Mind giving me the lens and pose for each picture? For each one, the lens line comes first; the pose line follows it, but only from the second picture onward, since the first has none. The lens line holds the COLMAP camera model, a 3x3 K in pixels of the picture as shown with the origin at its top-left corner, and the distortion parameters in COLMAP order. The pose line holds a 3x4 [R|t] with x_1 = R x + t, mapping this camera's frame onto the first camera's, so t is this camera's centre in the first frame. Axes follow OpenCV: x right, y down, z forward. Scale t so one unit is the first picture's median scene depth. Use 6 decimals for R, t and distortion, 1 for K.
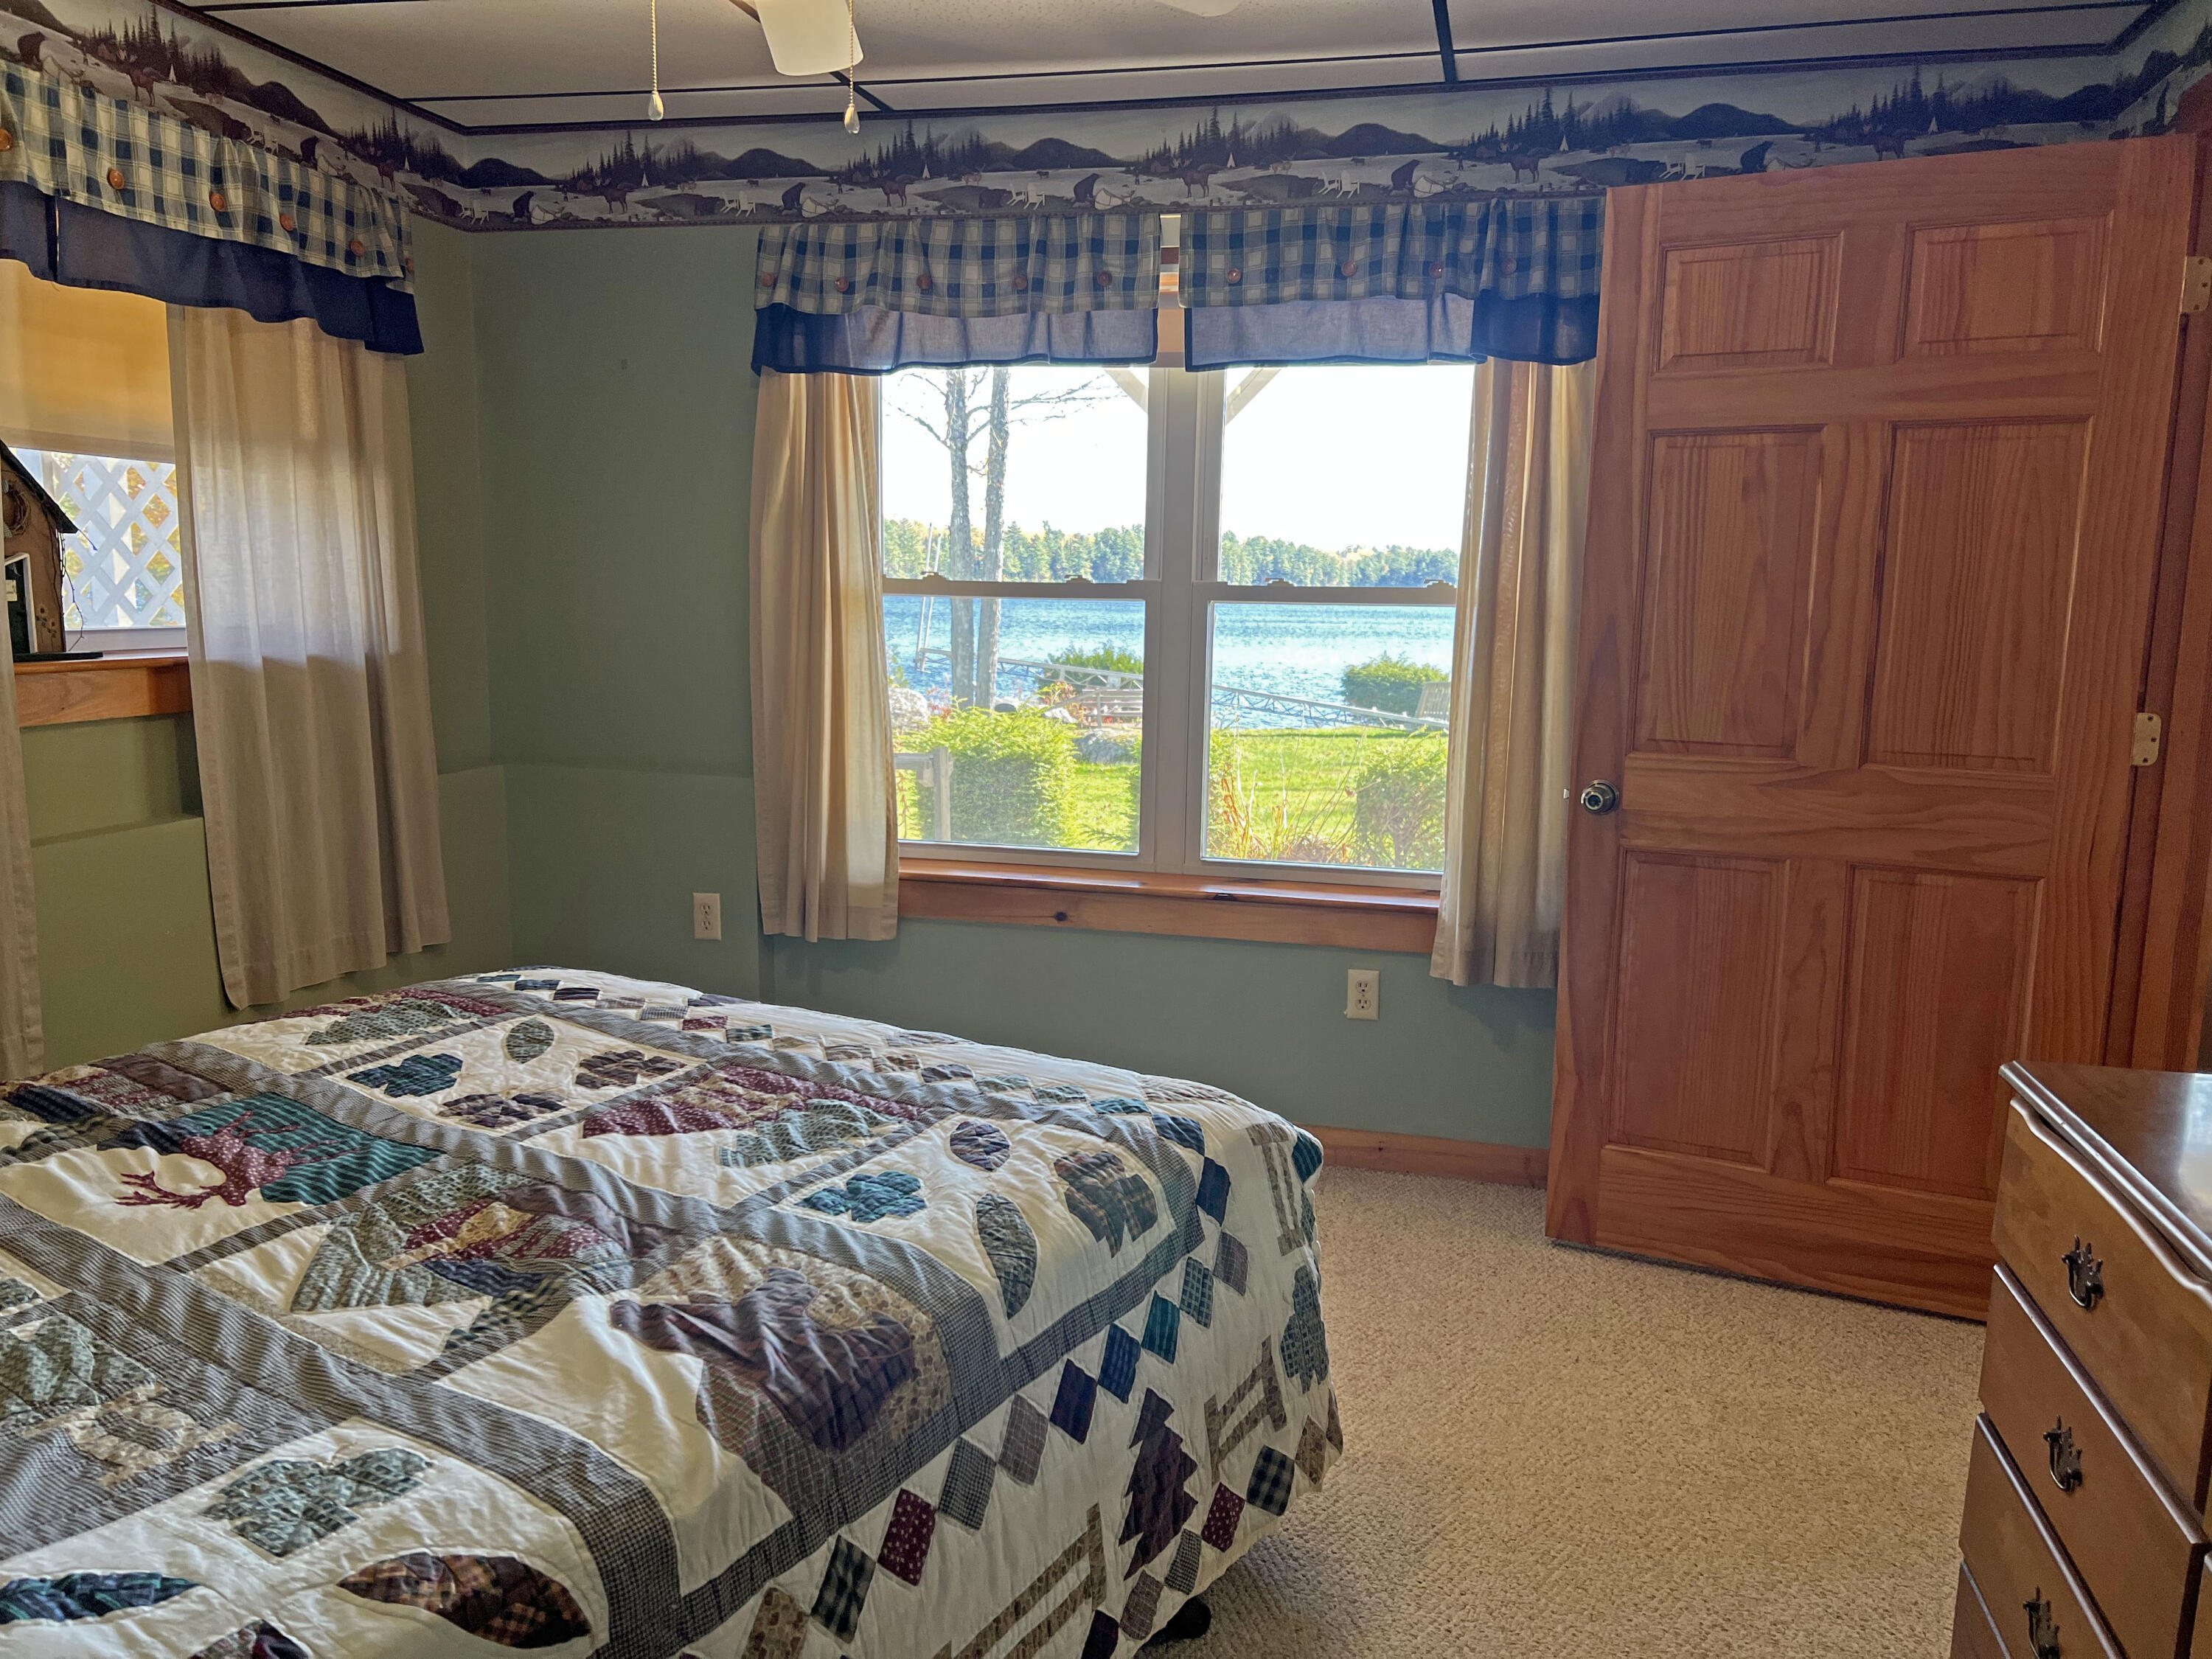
lens RADIAL K [[1667.5, 0, 1110.1], [0, 1667.5, 850.6], [0, 0, 1]] dist [0.065883, -0.070866]
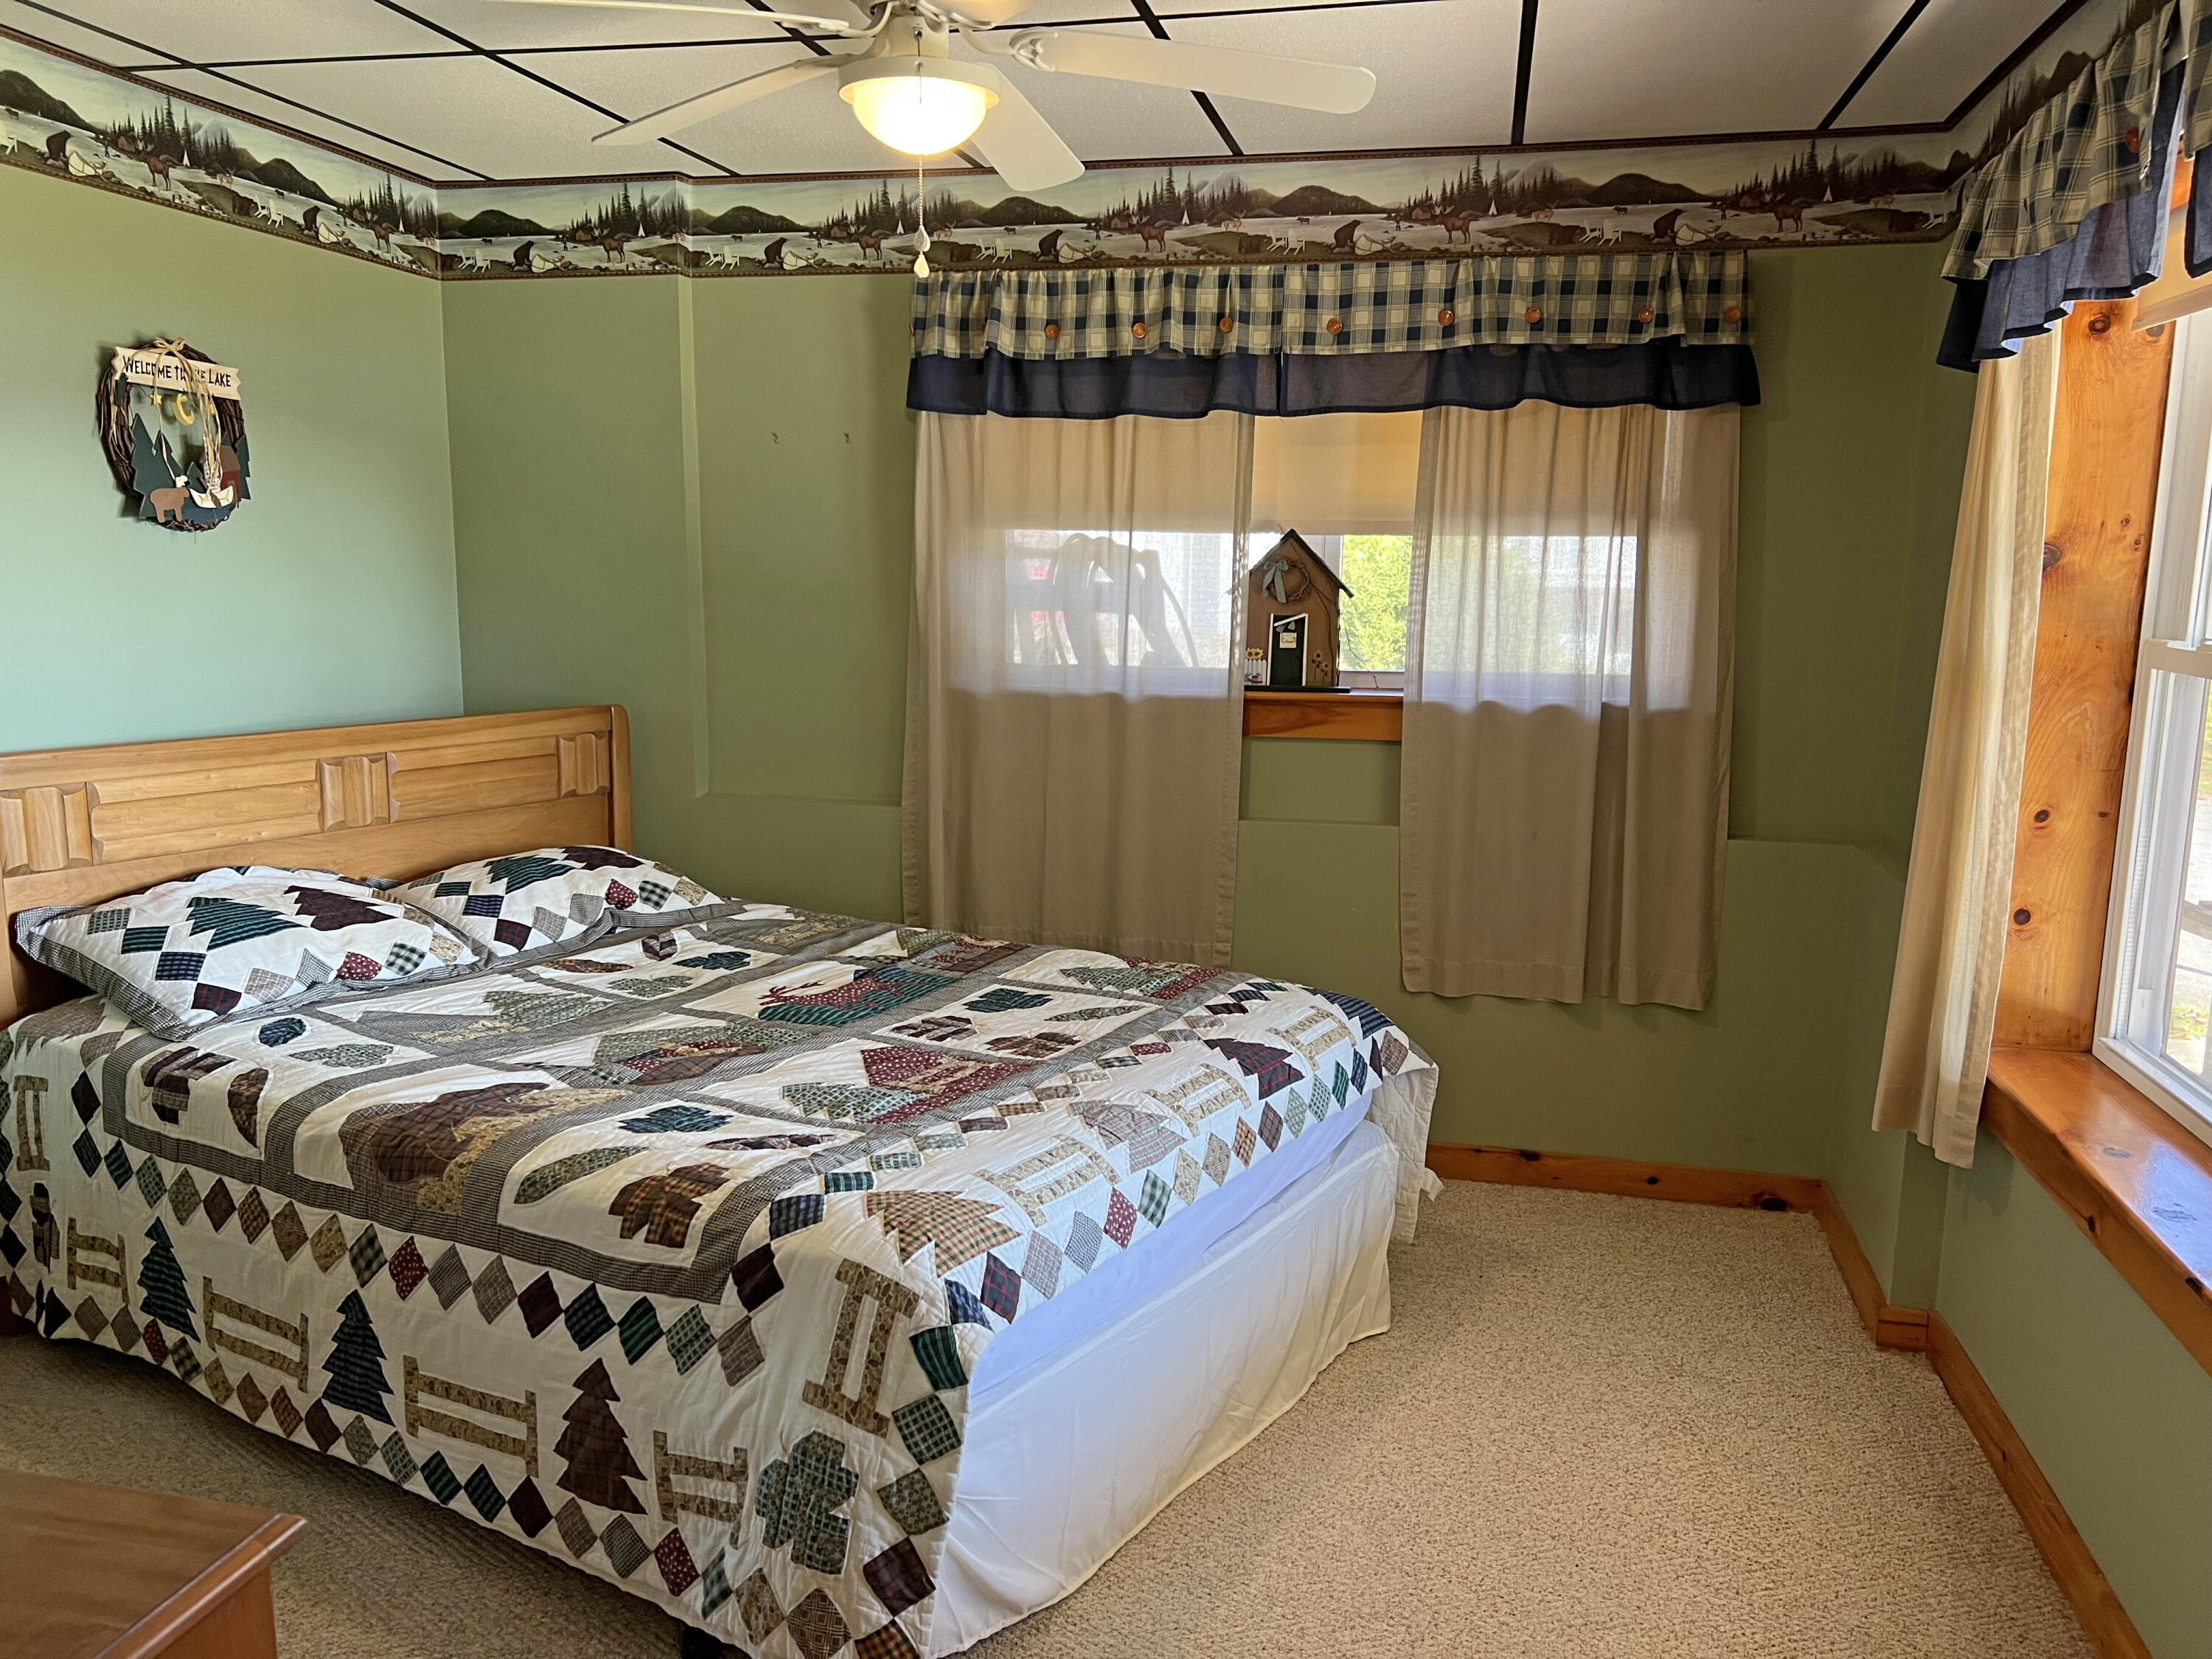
lens RADIAL K [[1667.5, 0, 1133.9], [0, 1667.5, 877.2], [0, 0, 1]] dist [0.065883, -0.070866]
pose [[0.020118, 0.163820, -0.986285, 0.878732], [-0.170603, 0.972579, 0.158064, -0.189551], [0.985135, 0.165083, 0.047514, 0.998619]]
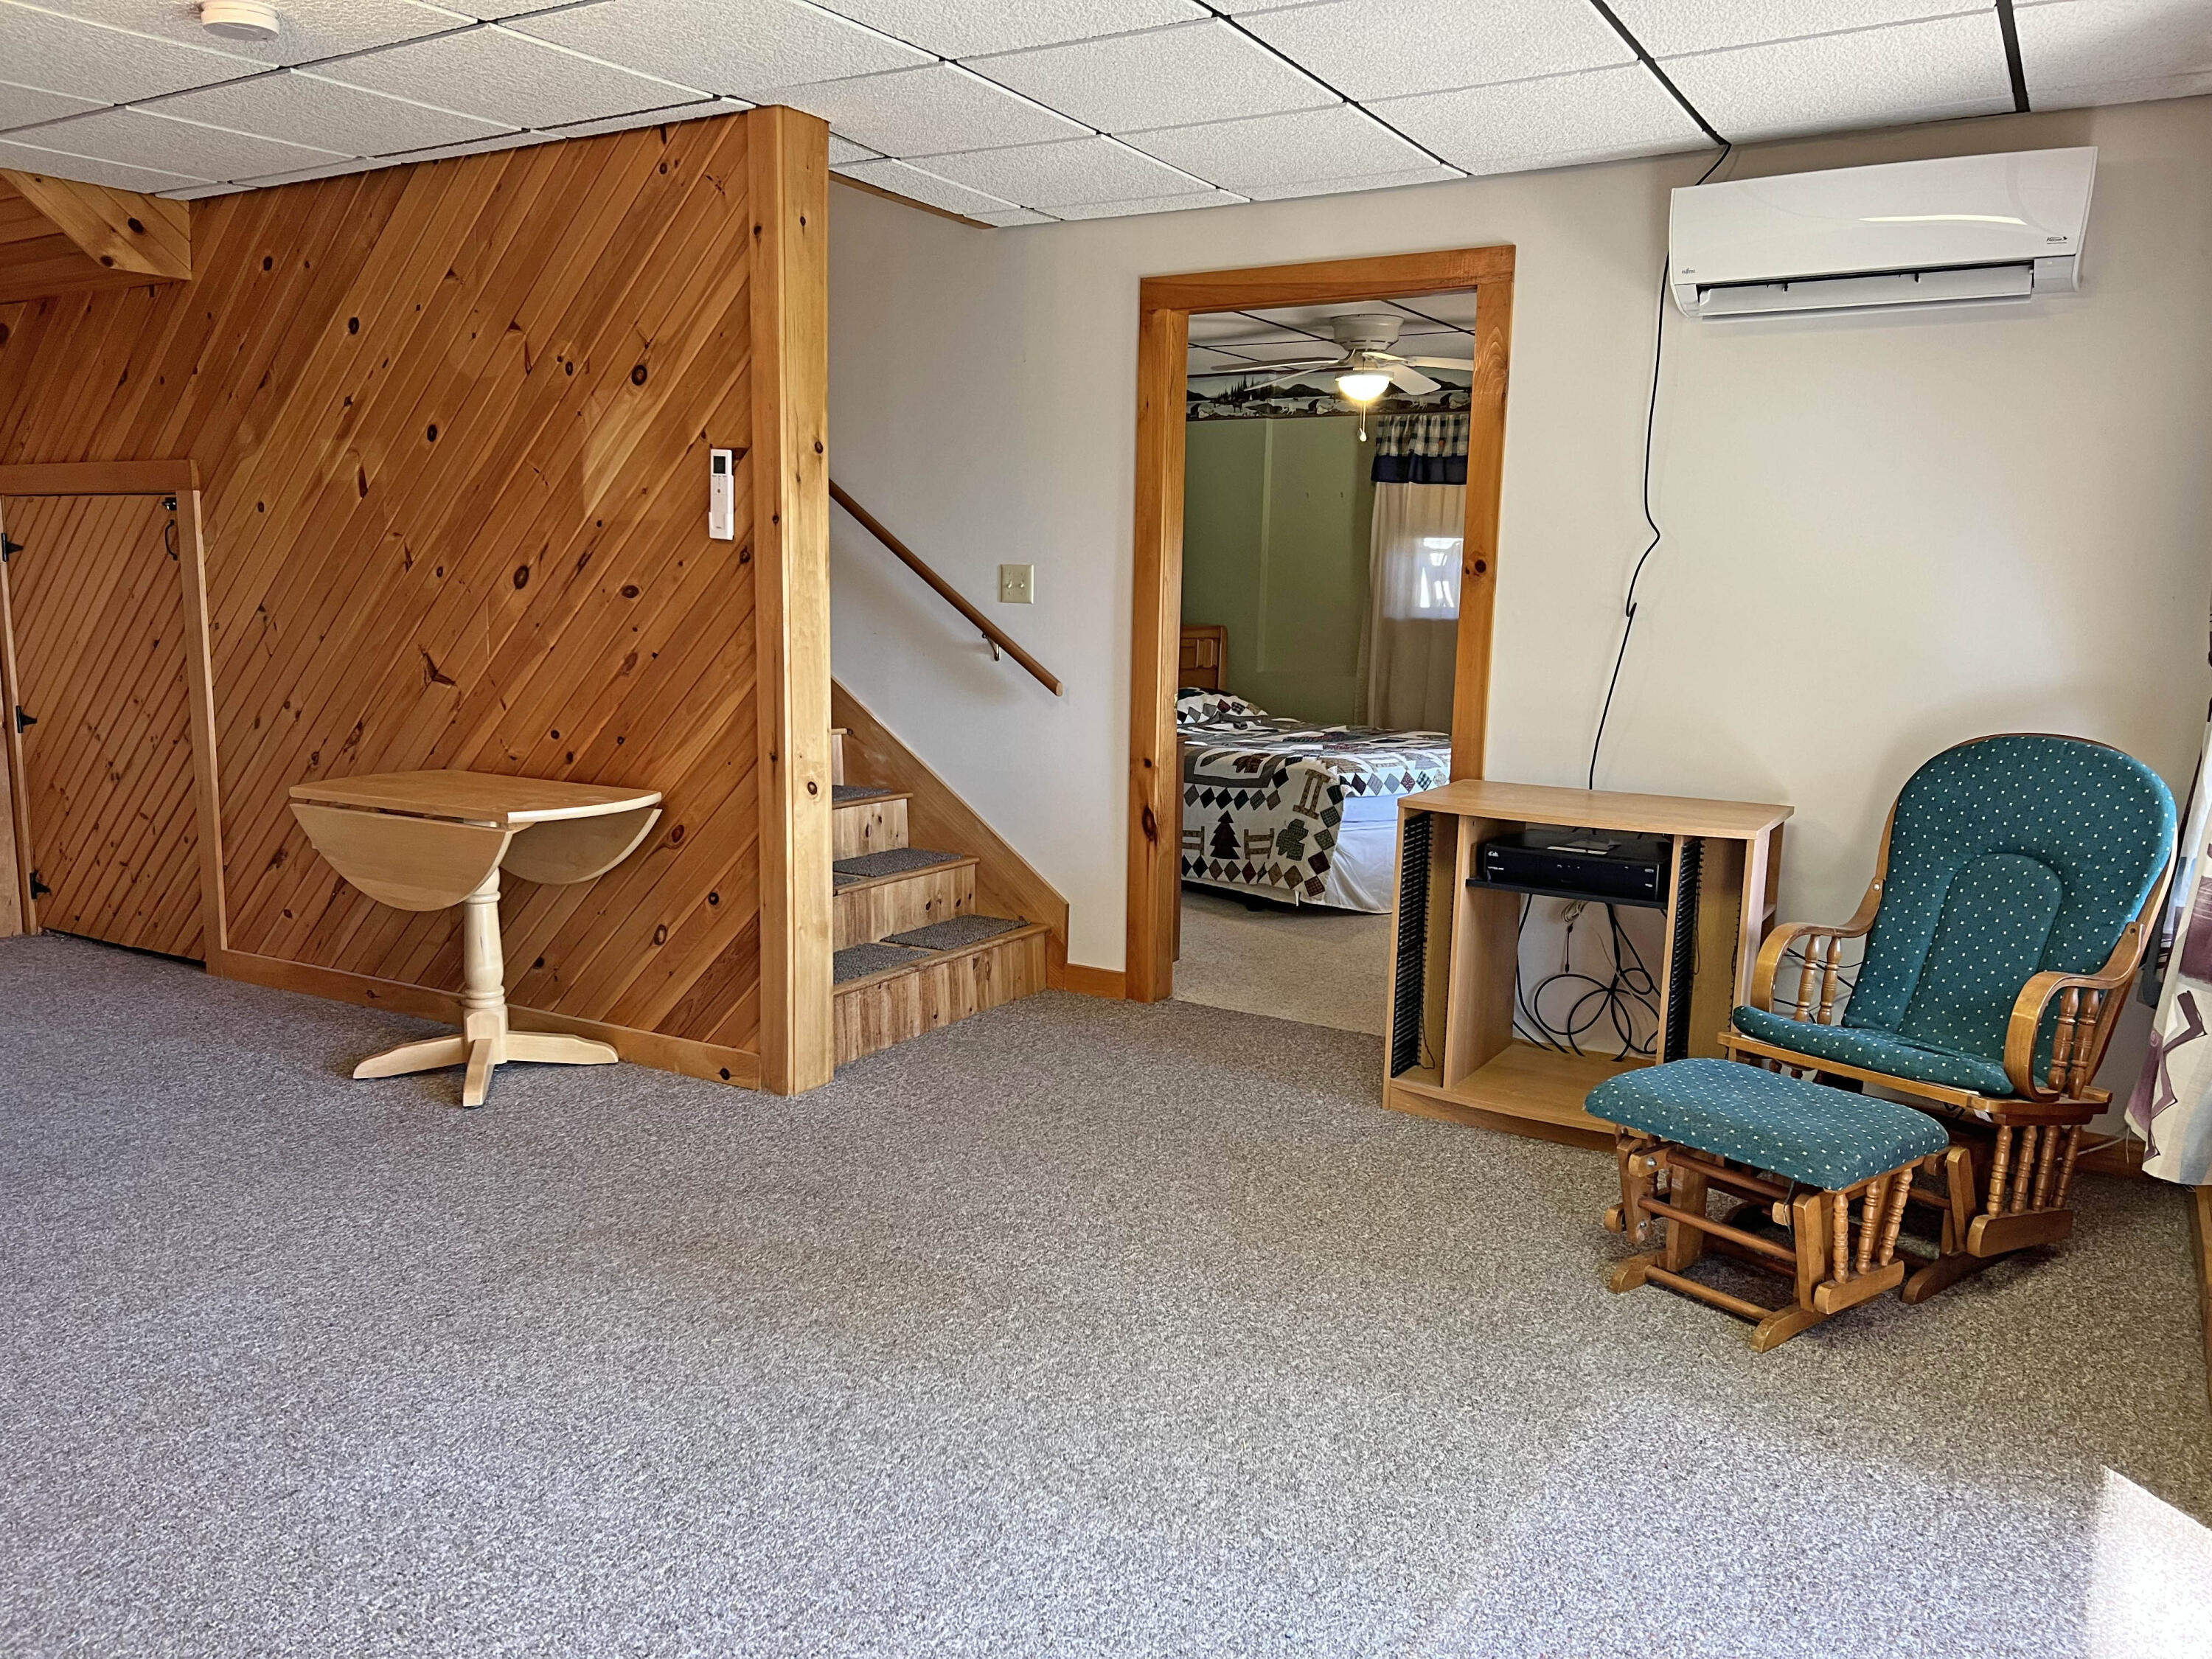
lens RADIAL K [[1667.5, 0, 1110.8], [0, 1667.5, 843.1], [0, 0, 1]] dist [0.065883, -0.070866]
pose [[-0.300176, 0.124203, -0.945763, 2.652517], [-0.174412, 0.967626, 0.182430, -0.154817], [0.937803, 0.219713, -0.268796, 1.364696]]
